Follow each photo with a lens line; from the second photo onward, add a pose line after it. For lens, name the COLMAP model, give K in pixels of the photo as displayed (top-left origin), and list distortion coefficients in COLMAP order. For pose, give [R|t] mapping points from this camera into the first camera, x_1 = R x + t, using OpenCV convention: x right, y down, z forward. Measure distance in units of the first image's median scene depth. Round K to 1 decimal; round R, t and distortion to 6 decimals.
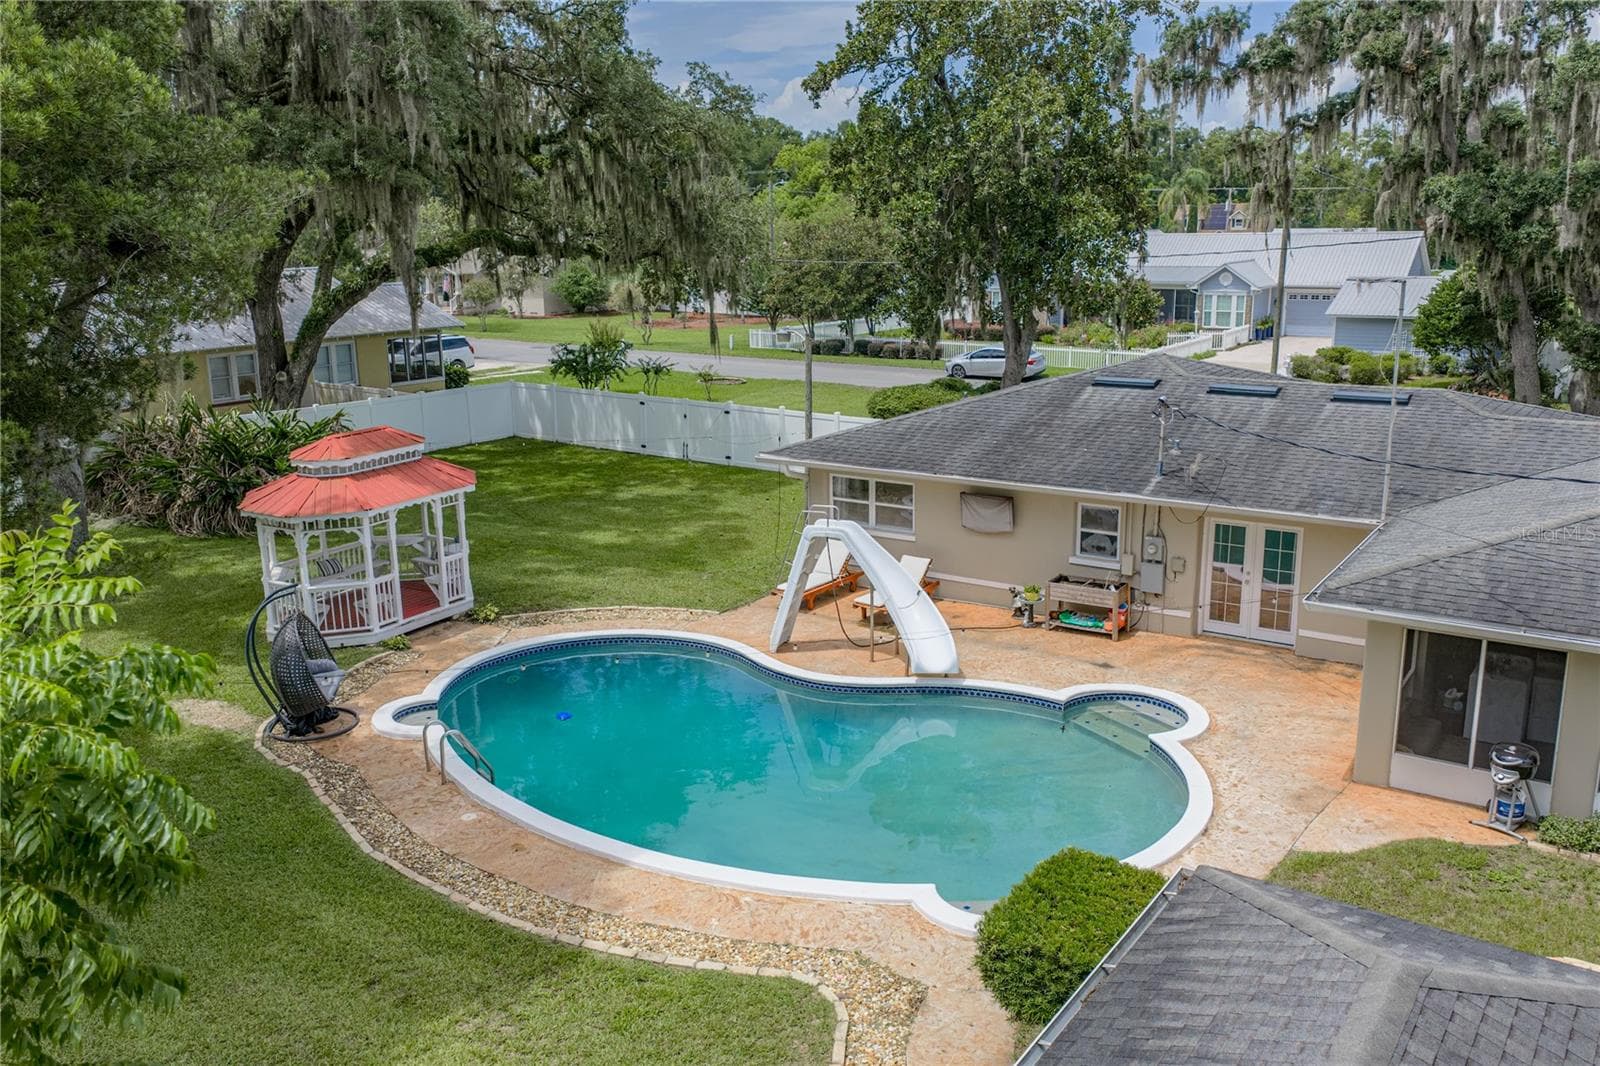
lens RADIAL K [[1339.6, 0, 808.5], [0, 1339.6, 535.2], [0, 0, 1]] dist [0.025250, 0.003641]
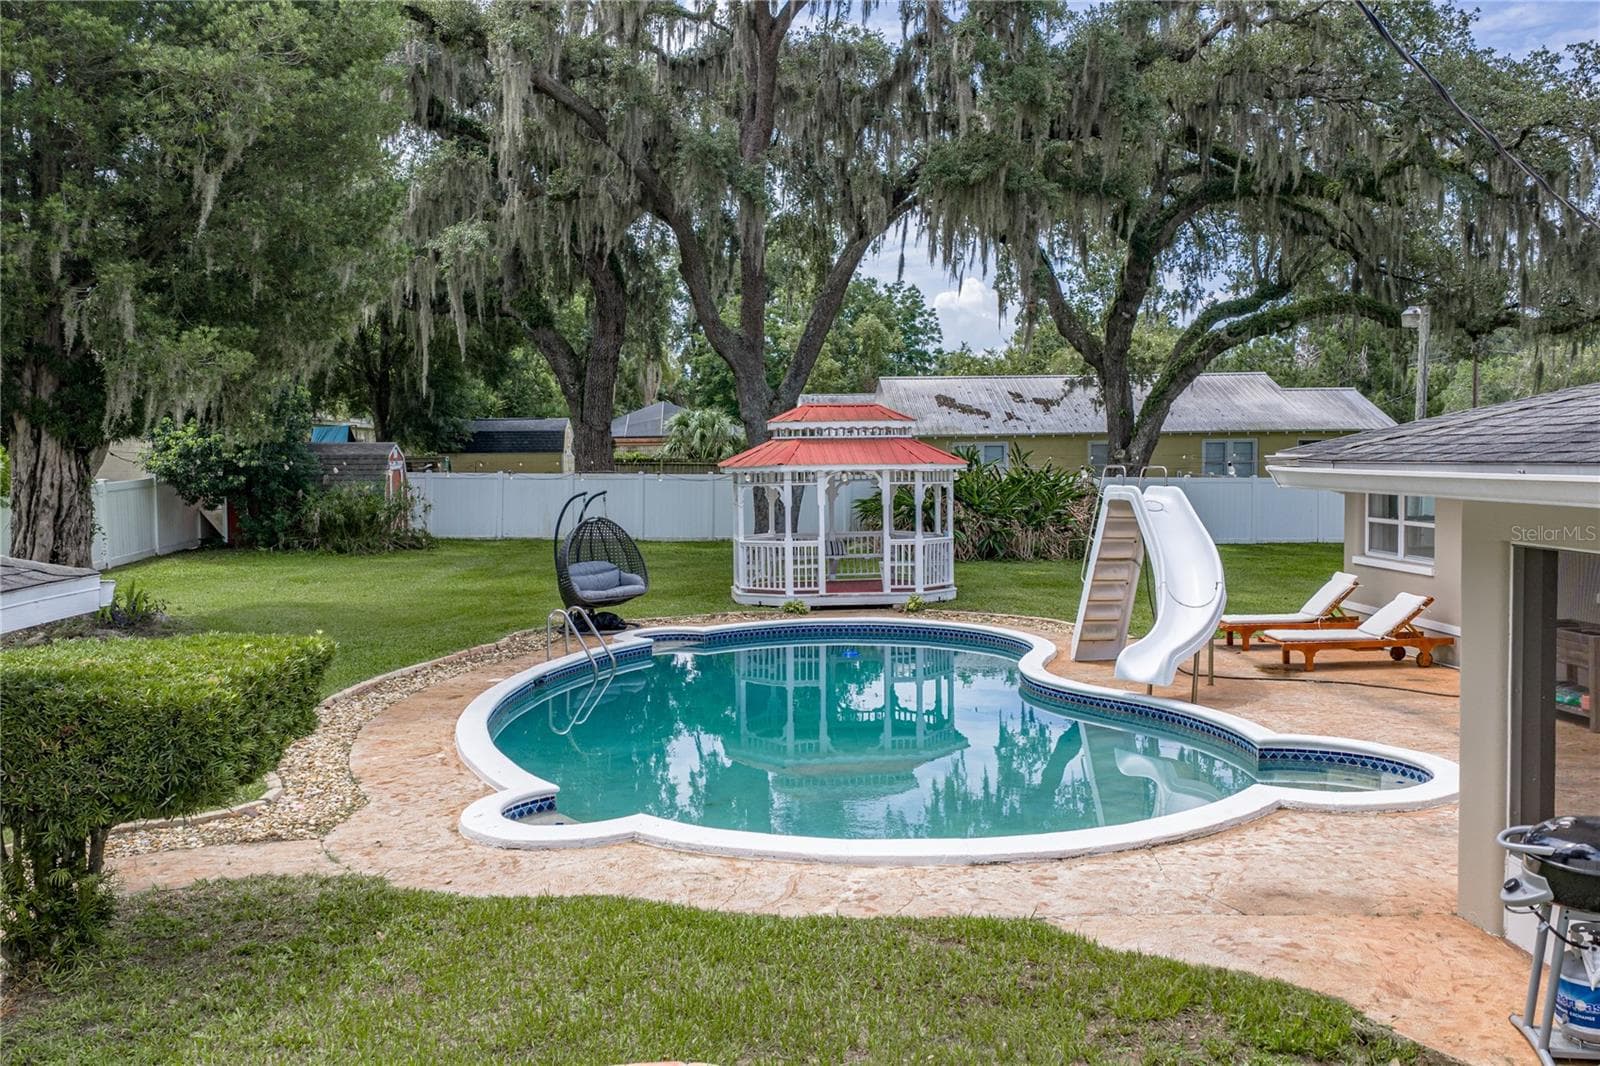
lens RADIAL K [[1339.6, 0, 799.2], [0, 1339.6, 525.3], [0, 0, 1]] dist [0.025250, 0.003641]
pose [[0.601512, 0.048357, -0.797399, 0.441239], [-0.184080, 0.979695, -0.079448, 0.094497], [0.777366, 0.194574, 0.598200, 0.394604]]
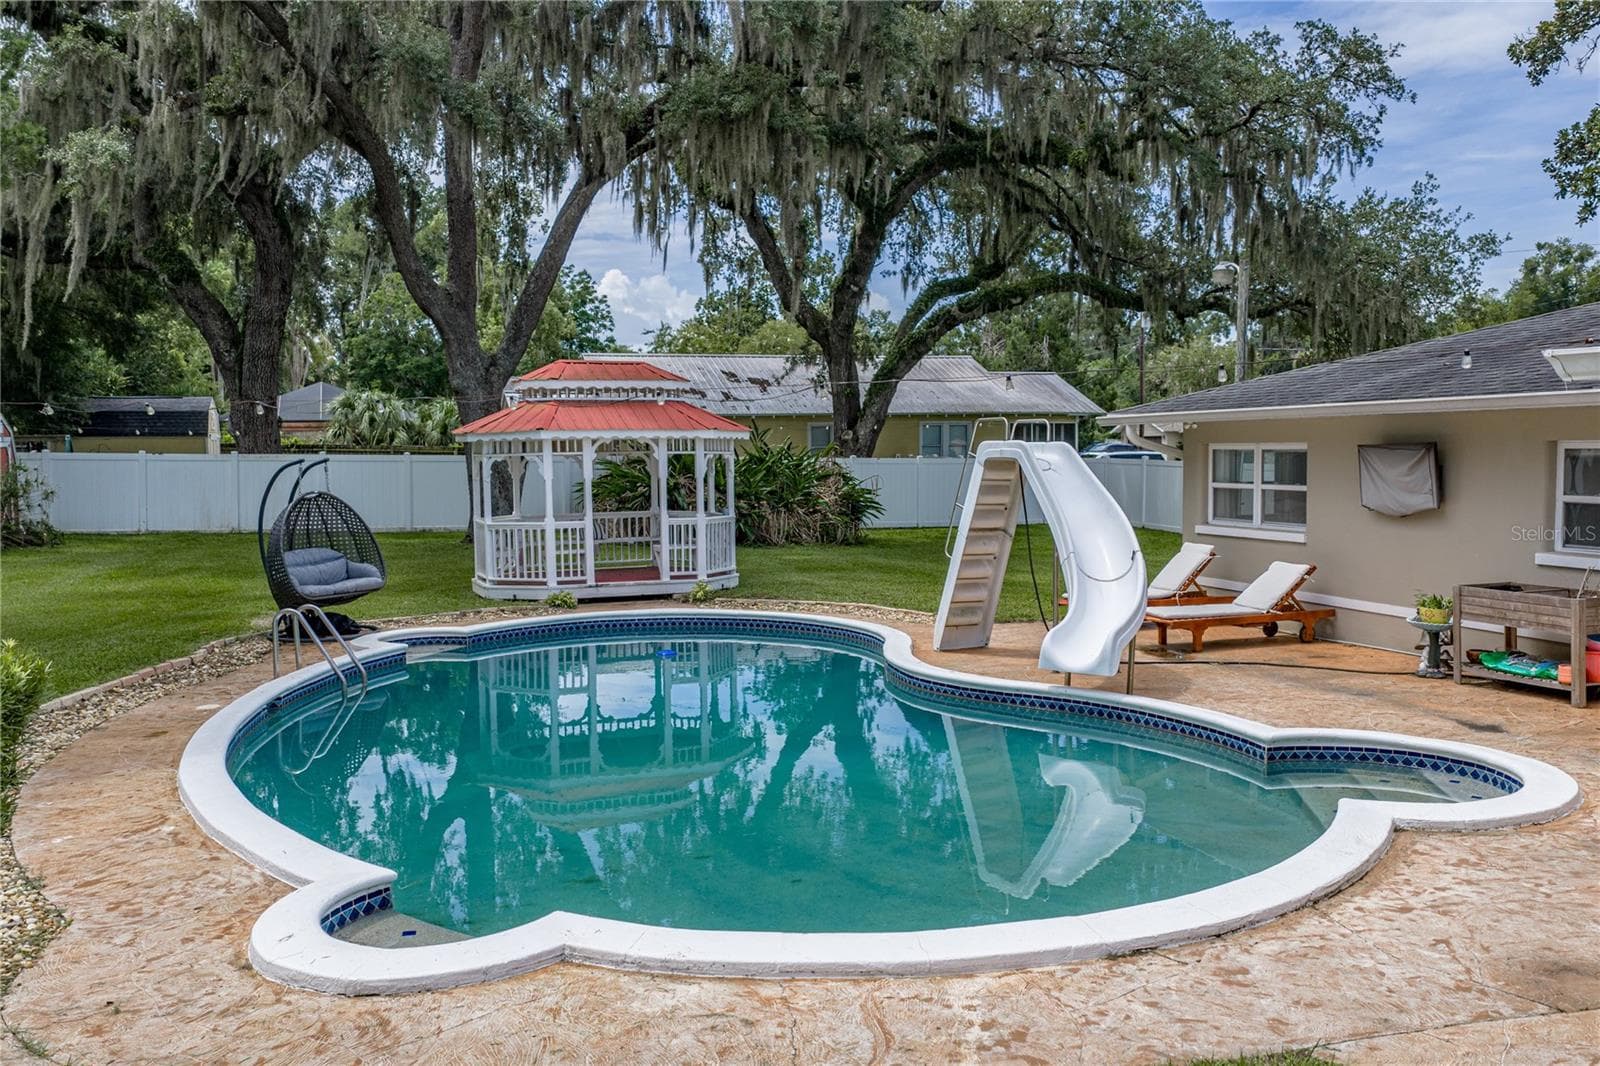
lens RADIAL K [[1339.6, 0, 794.3], [0, 1339.6, 555.8], [0, 0, 1]] dist [0.025250, 0.003641]
pose [[0.782585, 0.053969, -0.620200, 0.290106], [-0.144704, 0.984718, -0.096903, 0.107084], [0.605492, 0.165581, 0.778436, 0.430477]]
